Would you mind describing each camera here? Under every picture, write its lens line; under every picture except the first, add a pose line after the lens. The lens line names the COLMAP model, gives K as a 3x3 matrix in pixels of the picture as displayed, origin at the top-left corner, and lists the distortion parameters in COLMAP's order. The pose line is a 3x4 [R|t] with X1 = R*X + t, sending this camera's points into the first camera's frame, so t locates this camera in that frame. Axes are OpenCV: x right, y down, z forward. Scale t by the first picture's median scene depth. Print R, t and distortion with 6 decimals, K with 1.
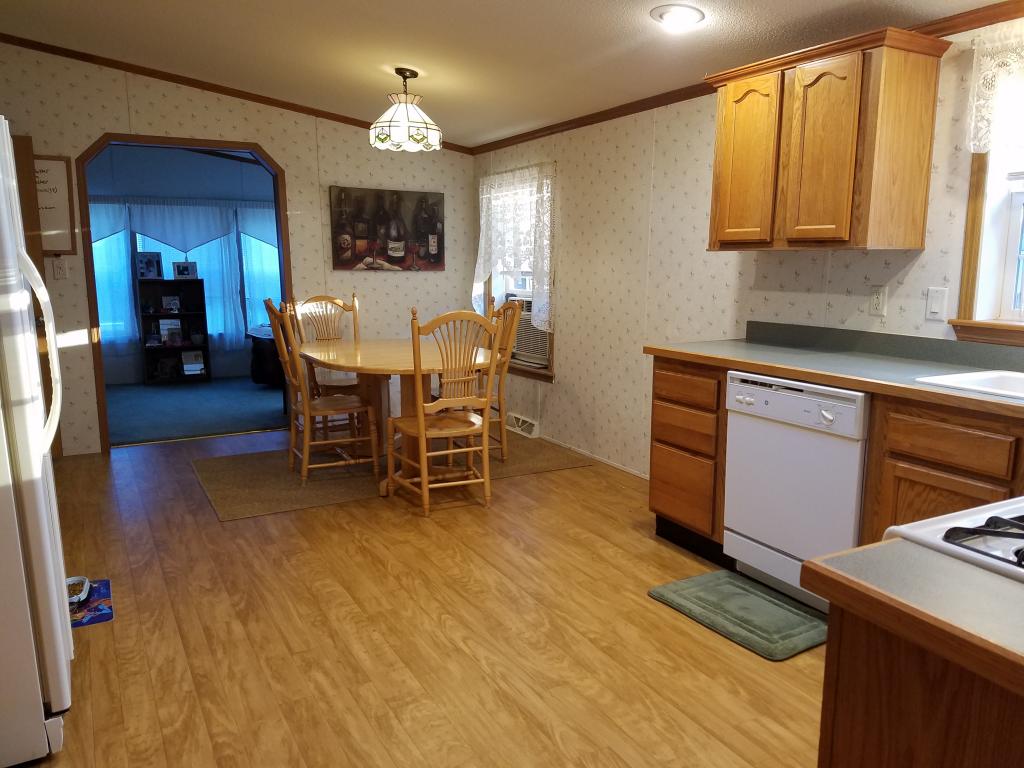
lens RADIAL K [[776.7, 0, 498.2], [0, 776.7, 393.1], [0, 0, 1]] dist [0.239293, -0.439229]
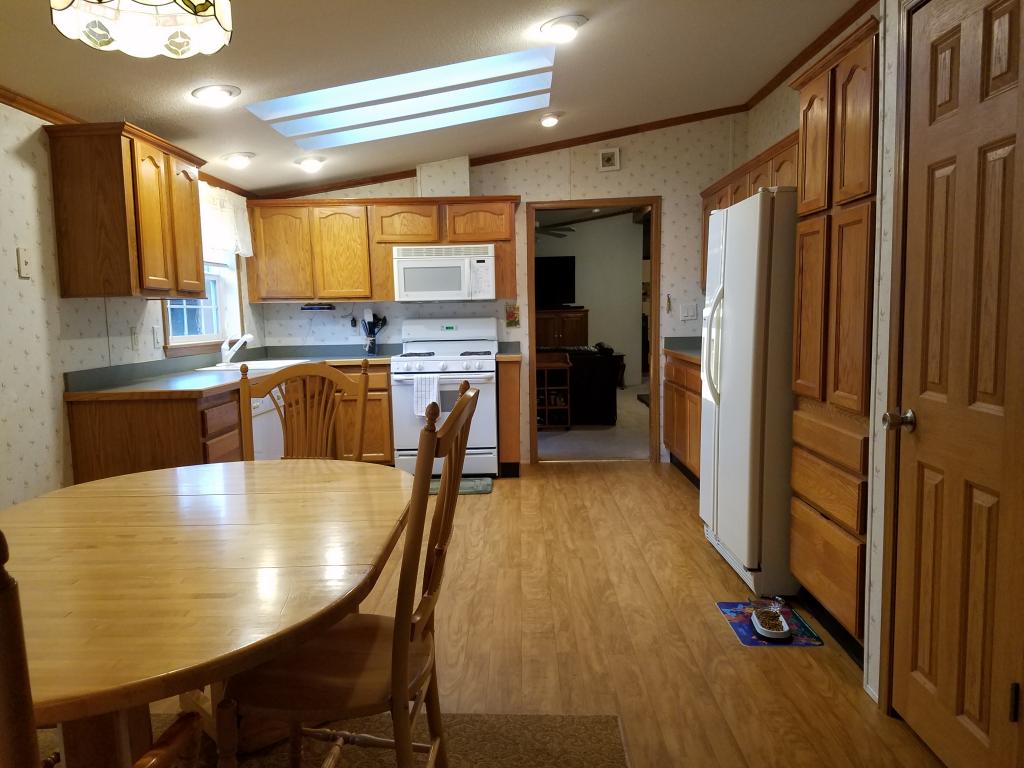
lens RADIAL K [[776.7, 0, 498.2], [0, 776.7, 393.1], [0, 0, 1]] dist [0.239293, -0.439229]
pose [[-0.871367, -0.033222, 0.489506, -0.728795], [0.105796, 0.961511, 0.253583, -0.316814], [-0.479090, 0.272752, -0.834314, 1.941012]]
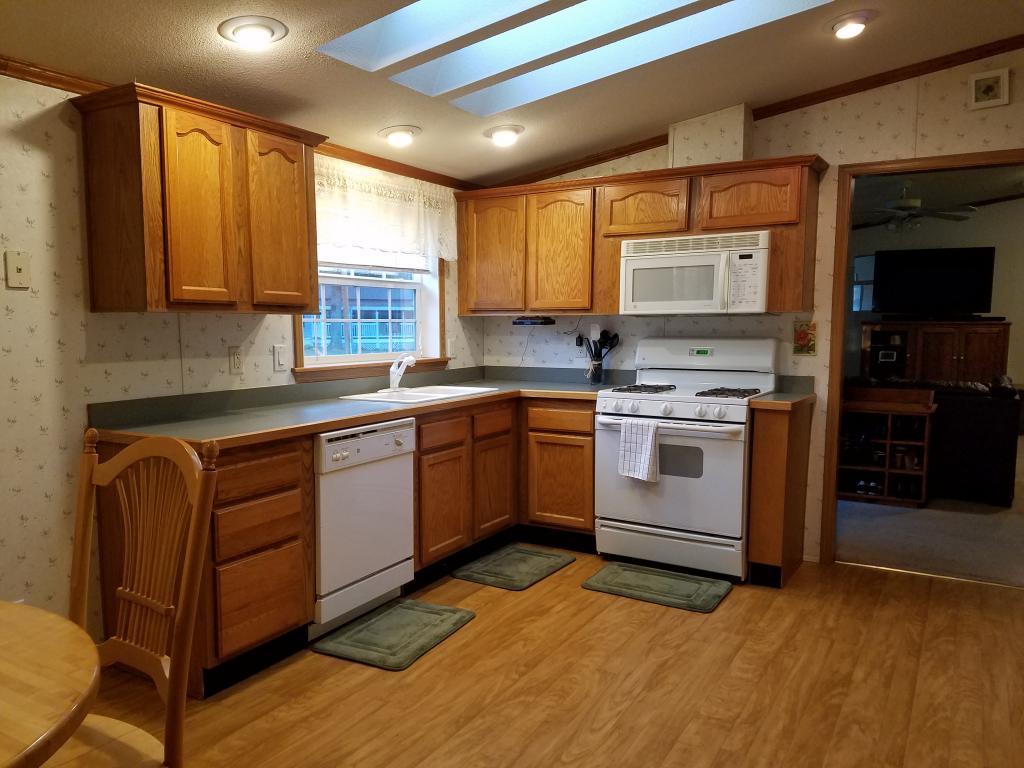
lens RADIAL K [[776.7, 0, 498.2], [0, 776.7, 393.1], [0, 0, 1]] dist [0.239293, -0.439229]
pose [[-0.520750, -0.082690, 0.849695, -0.663979], [0.149337, 0.971129, 0.186031, -0.232250], [-0.840546, 0.223766, -0.493366, 1.315232]]
